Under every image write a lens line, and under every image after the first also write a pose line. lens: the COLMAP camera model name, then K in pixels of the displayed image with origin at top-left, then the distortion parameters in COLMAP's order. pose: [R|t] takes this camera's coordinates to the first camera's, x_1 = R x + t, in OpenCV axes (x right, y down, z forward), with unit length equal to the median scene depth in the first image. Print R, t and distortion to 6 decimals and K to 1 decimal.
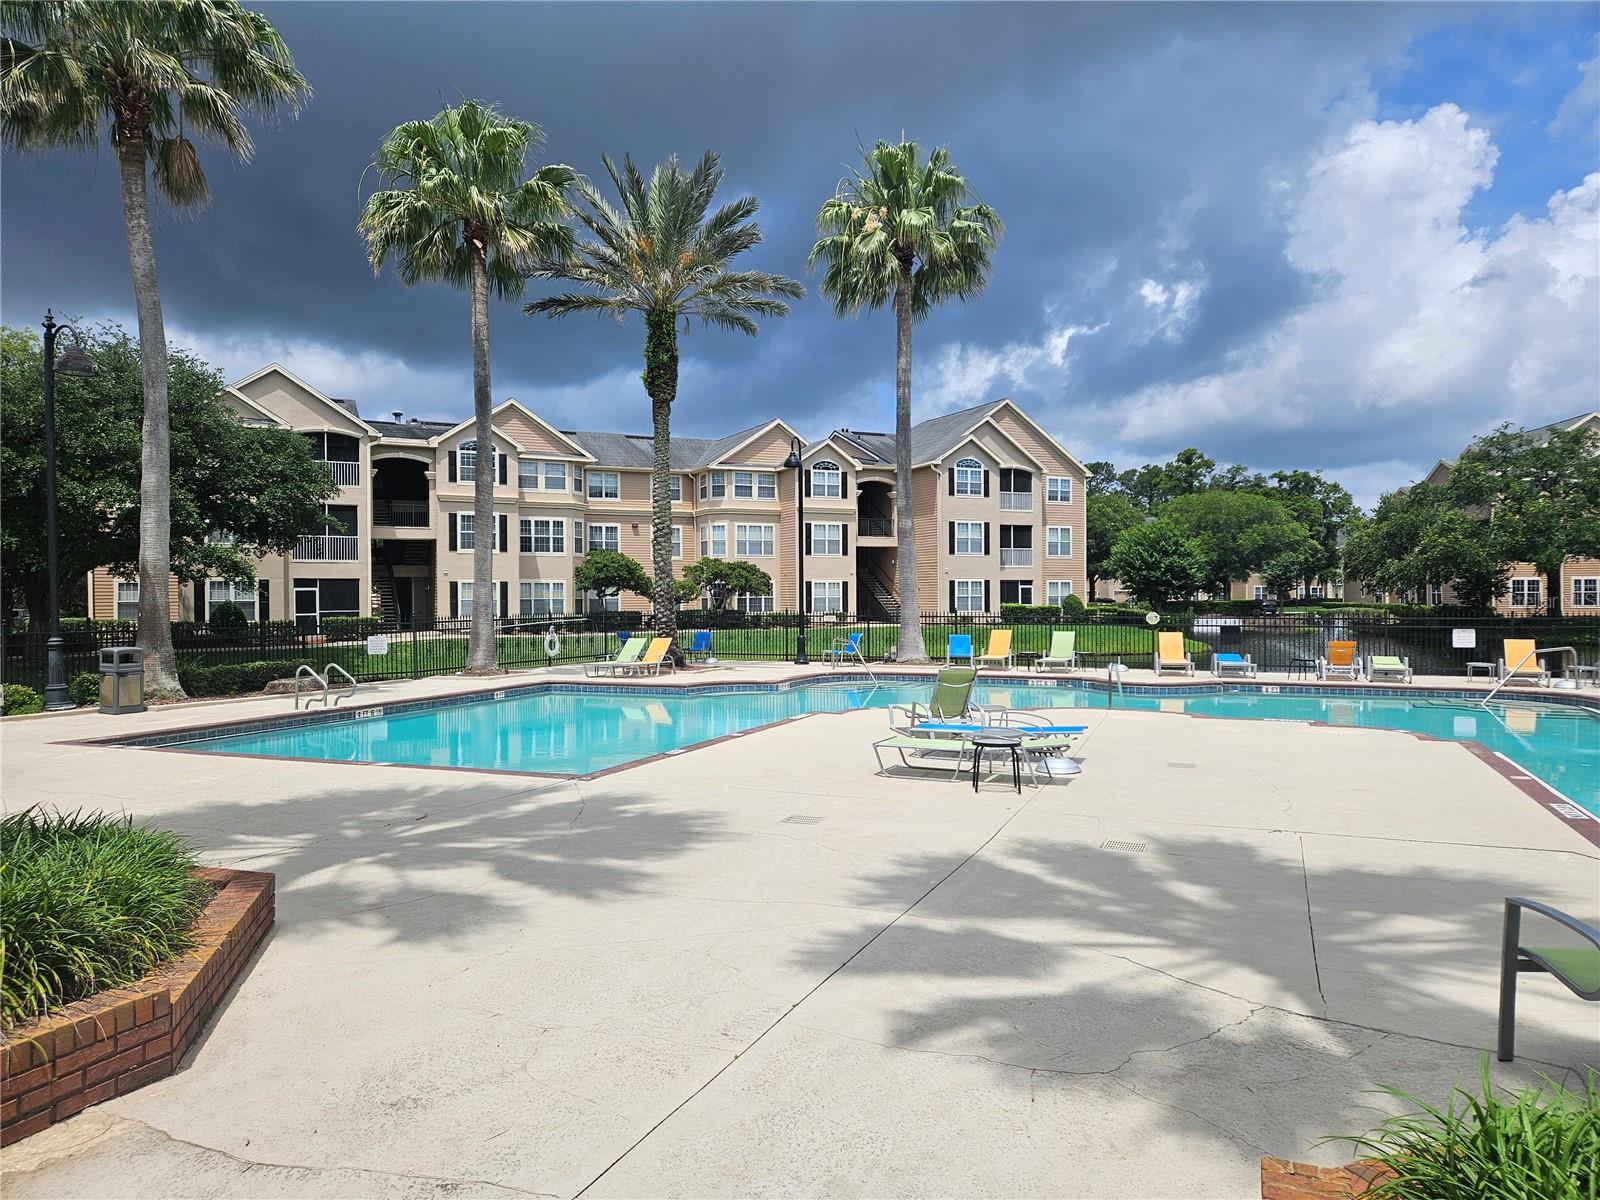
lens RADIAL K [[1059.0, 0, 795.9], [0, 1059.0, 605.8], [0, 0, 1]] dist [0.094432, -0.074417]
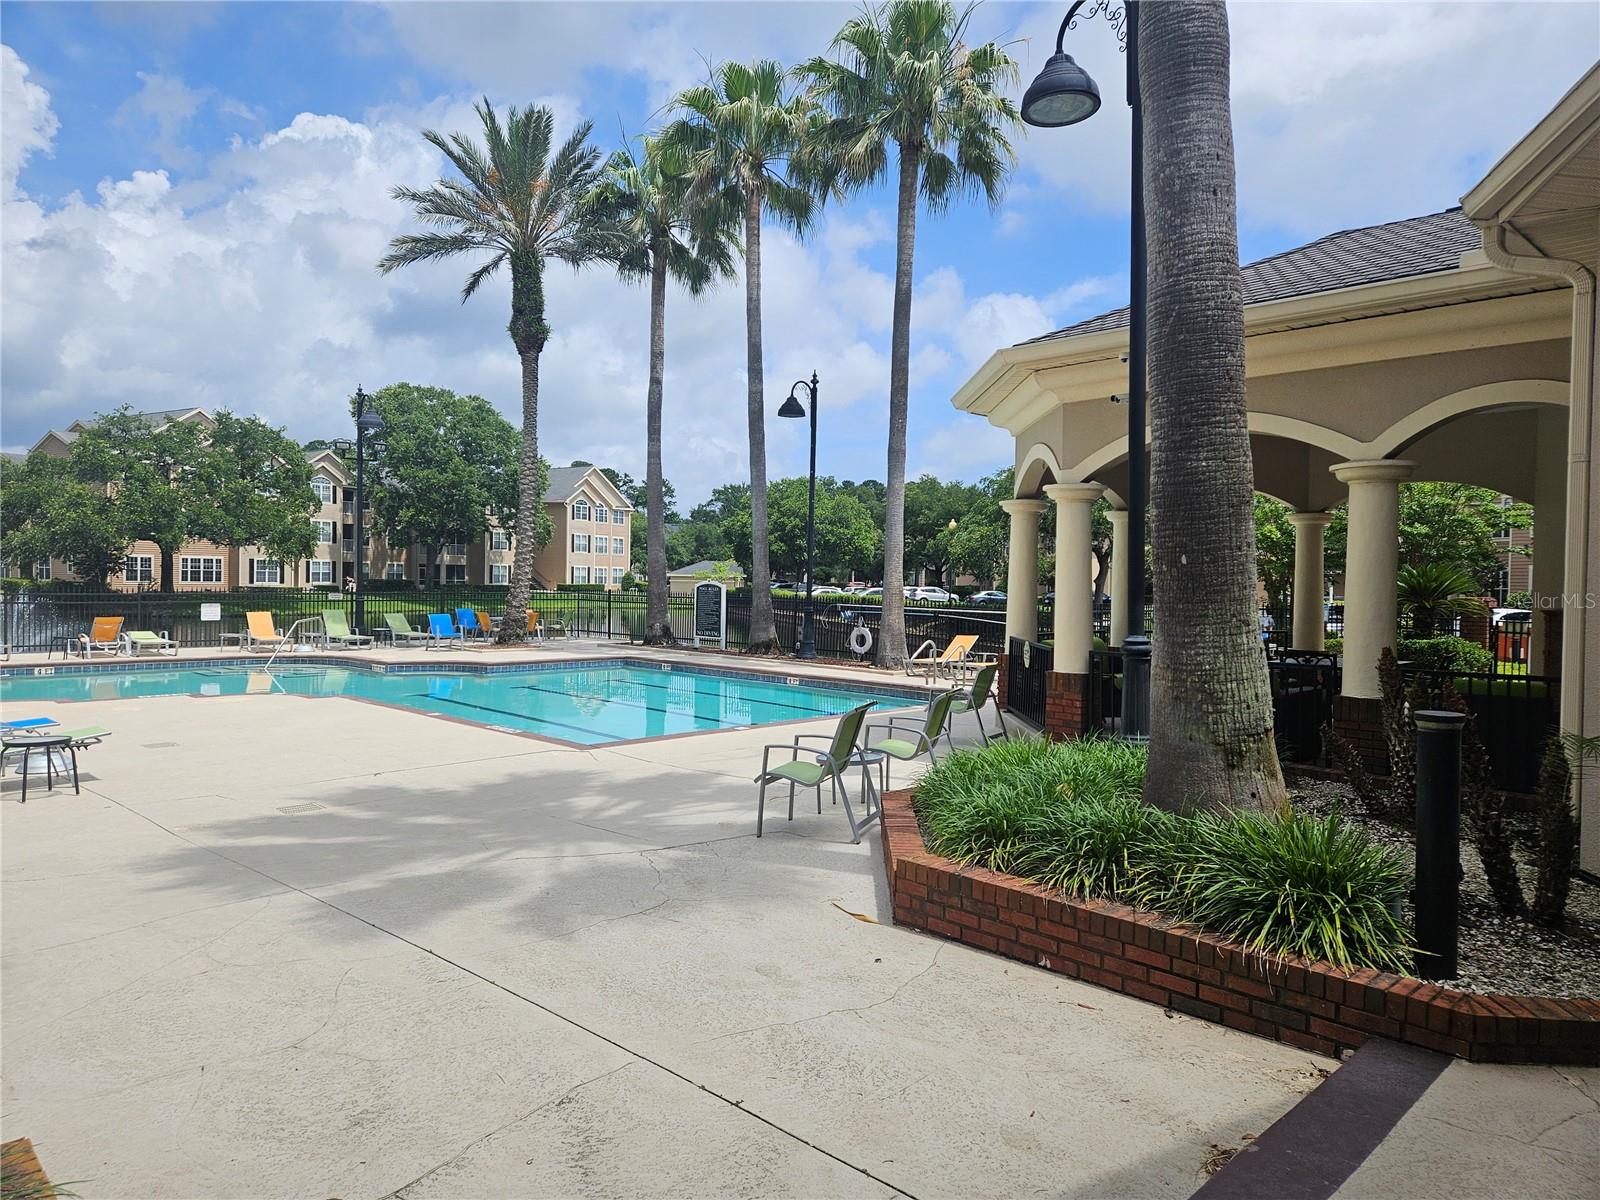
lens RADIAL K [[1059.0, 0, 786.3], [0, 1059.0, 603.7], [0, 0, 1]] dist [0.094432, -0.074417]
pose [[0.378611, -0.010305, 0.925499, -0.086220], [-0.009110, 0.999848, 0.014859, 0.000134], [-0.925511, -0.014057, 0.378460, 0.025712]]
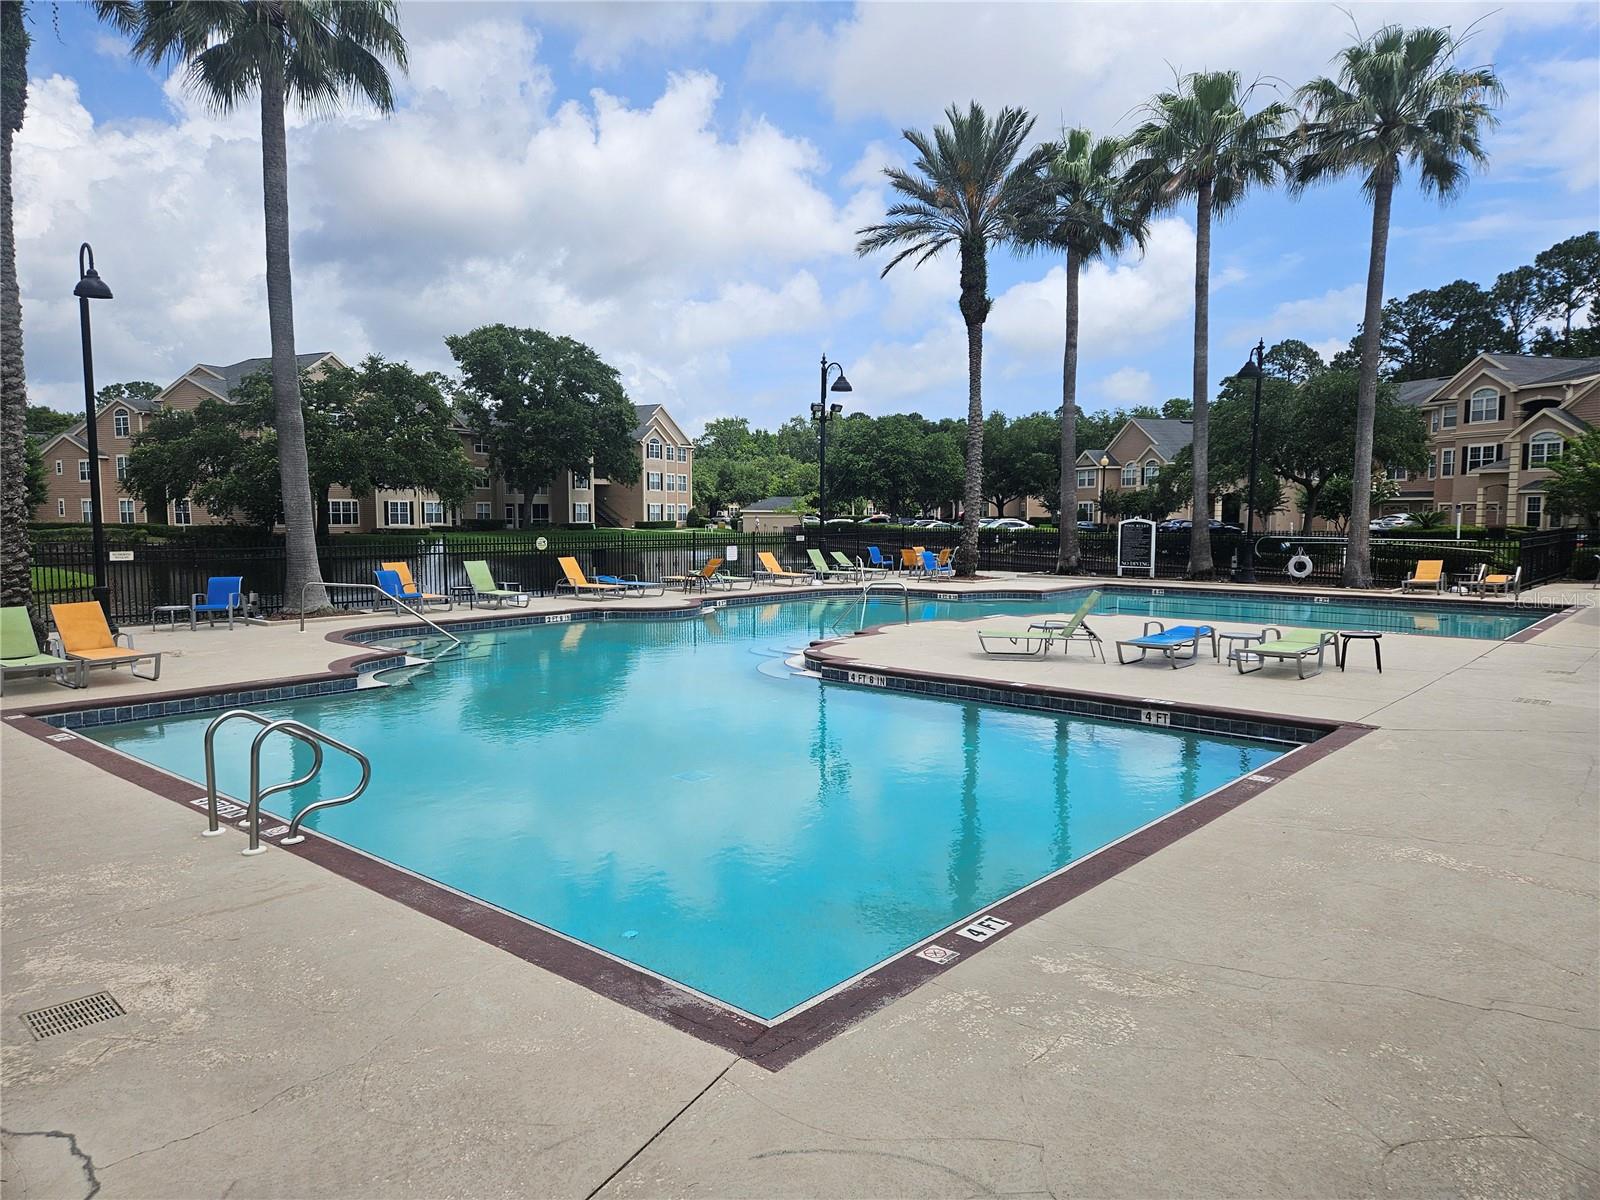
lens RADIAL K [[1059.0, 0, 803.4], [0, 1059.0, 596.1], [0, 0, 1]] dist [0.094432, -0.074417]
pose [[0.316257, -0.069768, 0.946105, -0.263702], [0.006619, 0.997430, 0.071340, -0.003812], [-0.948651, -0.016300, 0.315906, 0.244419]]
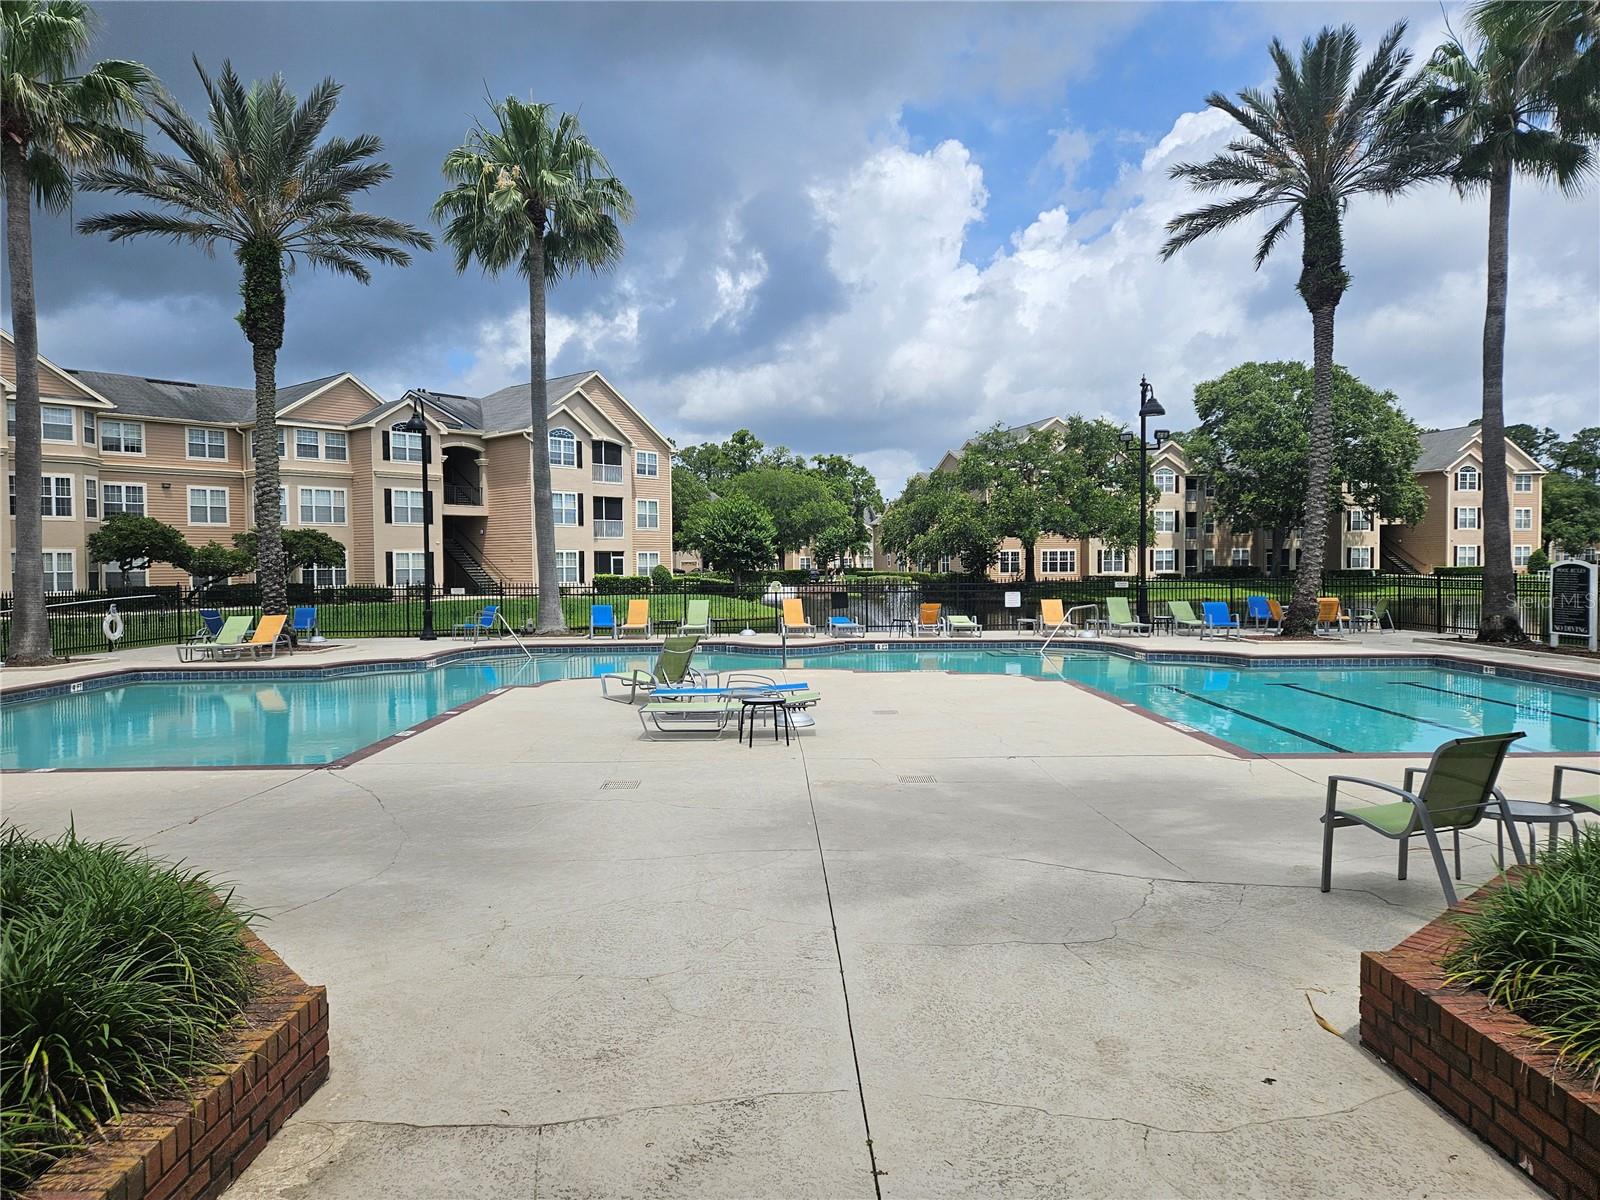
lens RADIAL K [[1059.0, 0, 792.1], [0, 1059.0, 596.6], [0, 0, 1]] dist [0.094432, -0.074417]
pose [[0.918048, -0.015715, 0.396158, -0.047615], [0.008394, 0.999761, 0.020207, 0.000171], [-0.396381, -0.015225, 0.917960, -0.000520]]
